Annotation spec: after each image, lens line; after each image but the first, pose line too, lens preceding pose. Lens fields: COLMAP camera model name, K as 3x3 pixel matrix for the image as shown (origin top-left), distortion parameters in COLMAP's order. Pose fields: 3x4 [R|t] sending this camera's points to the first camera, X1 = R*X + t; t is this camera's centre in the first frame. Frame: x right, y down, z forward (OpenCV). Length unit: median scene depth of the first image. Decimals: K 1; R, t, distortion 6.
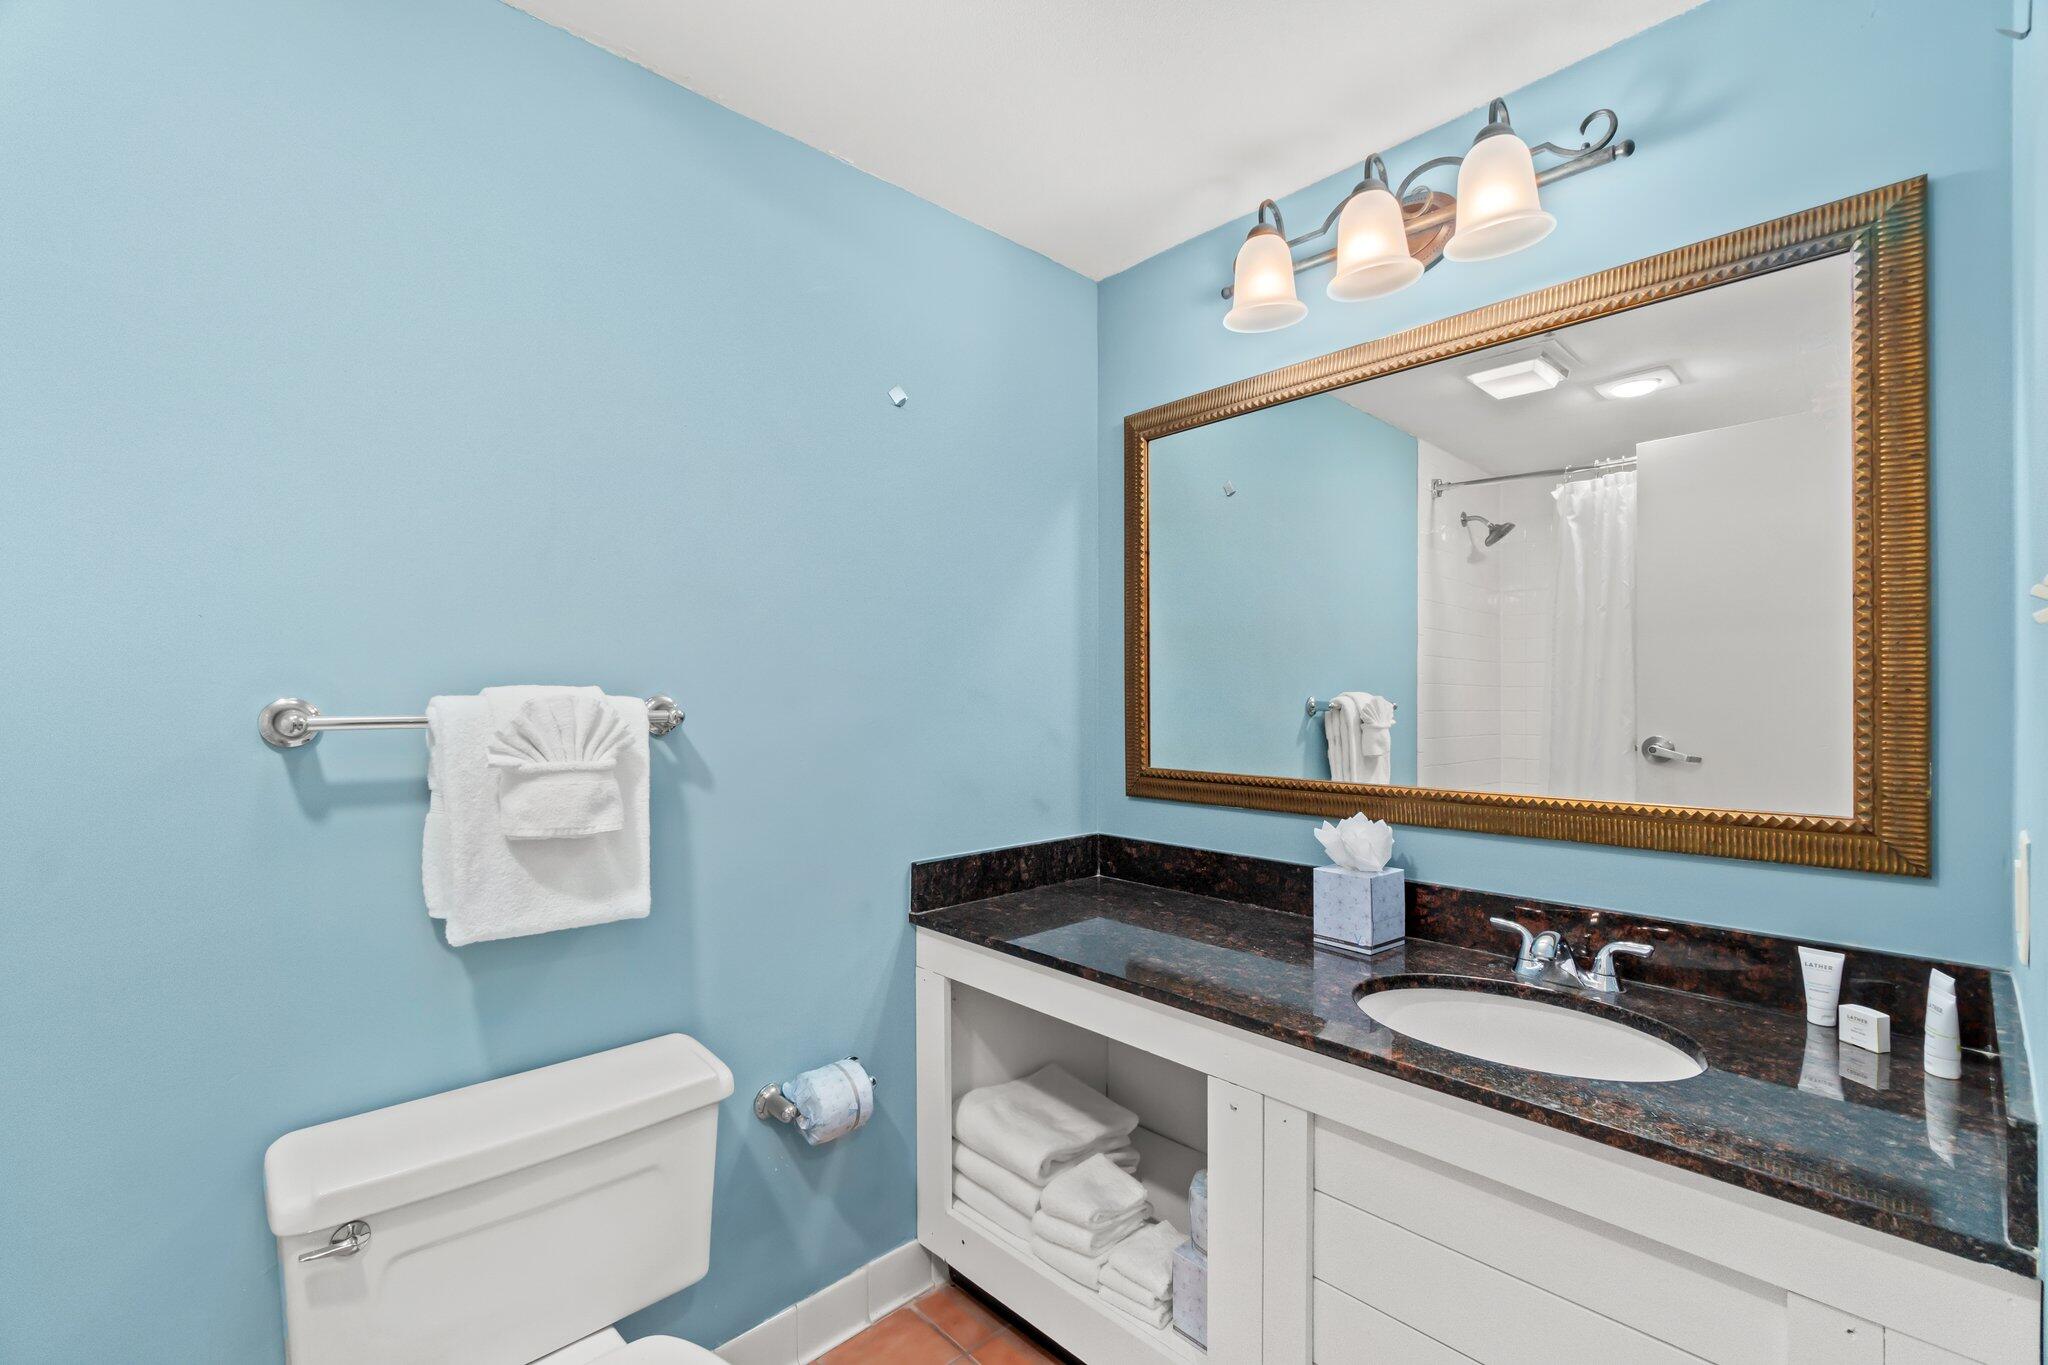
lens RADIAL K [[891.6, 0, 1024.0], [0, 891.6, 682.5], [0, 0, 1]] dist [-0.001671, -0.000556]
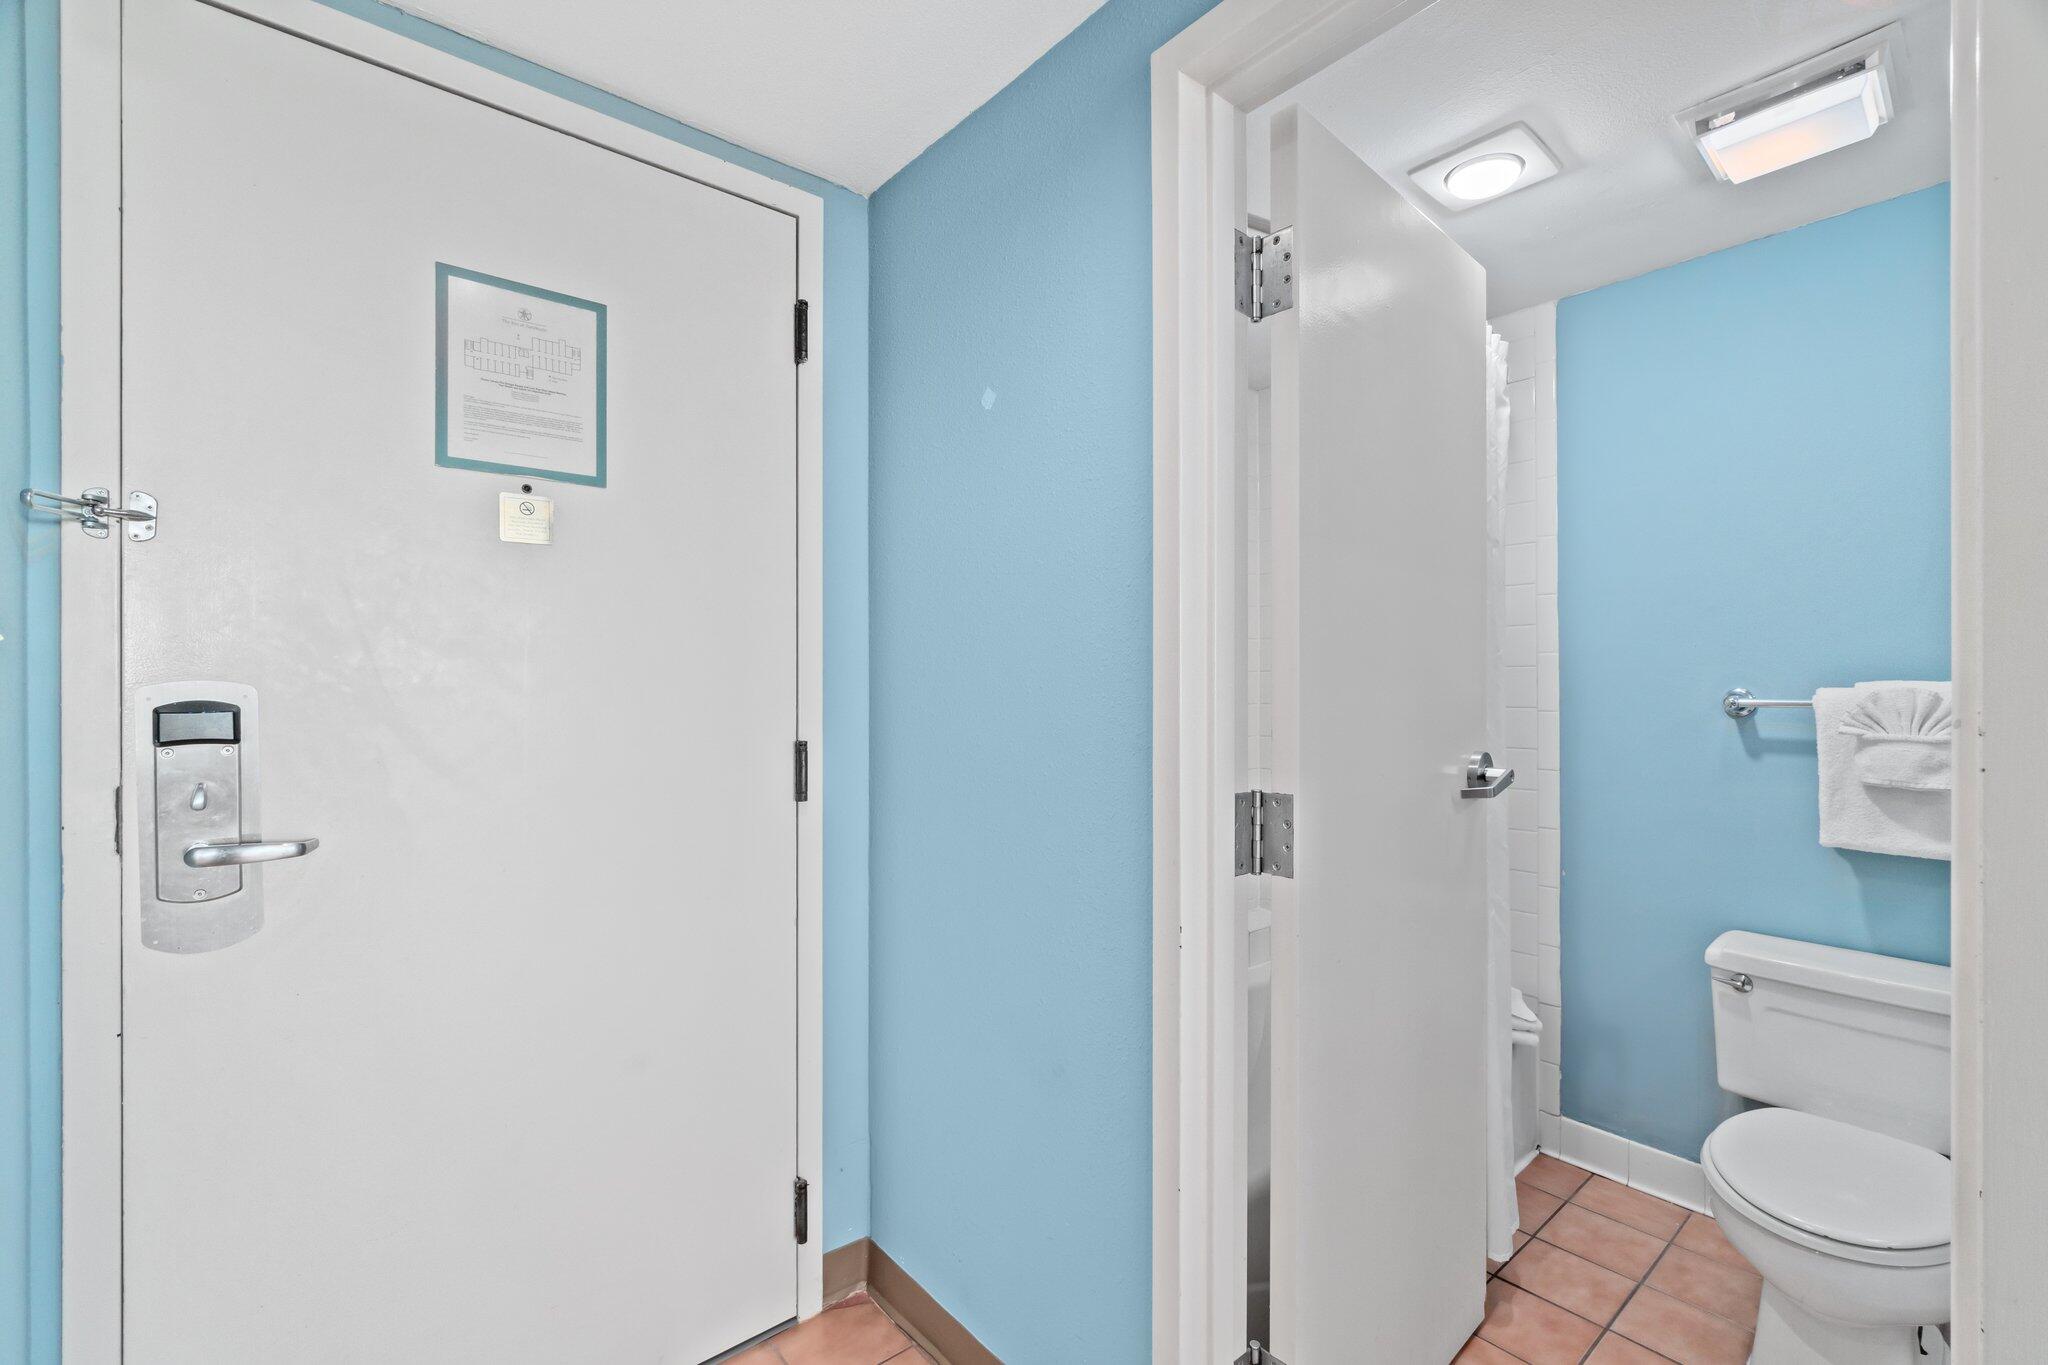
lens RADIAL K [[877.2, 0, 1025.0], [0, 877.2, 688.8], [0, 0, 1]] dist [0.000463, 0.000143]
pose [[-0.057876, 0.004212, -0.998315, 0.981386], [0.005295, 0.999978, 0.003912, 0.002927], [0.998310, -0.005060, -0.057897, -0.319292]]
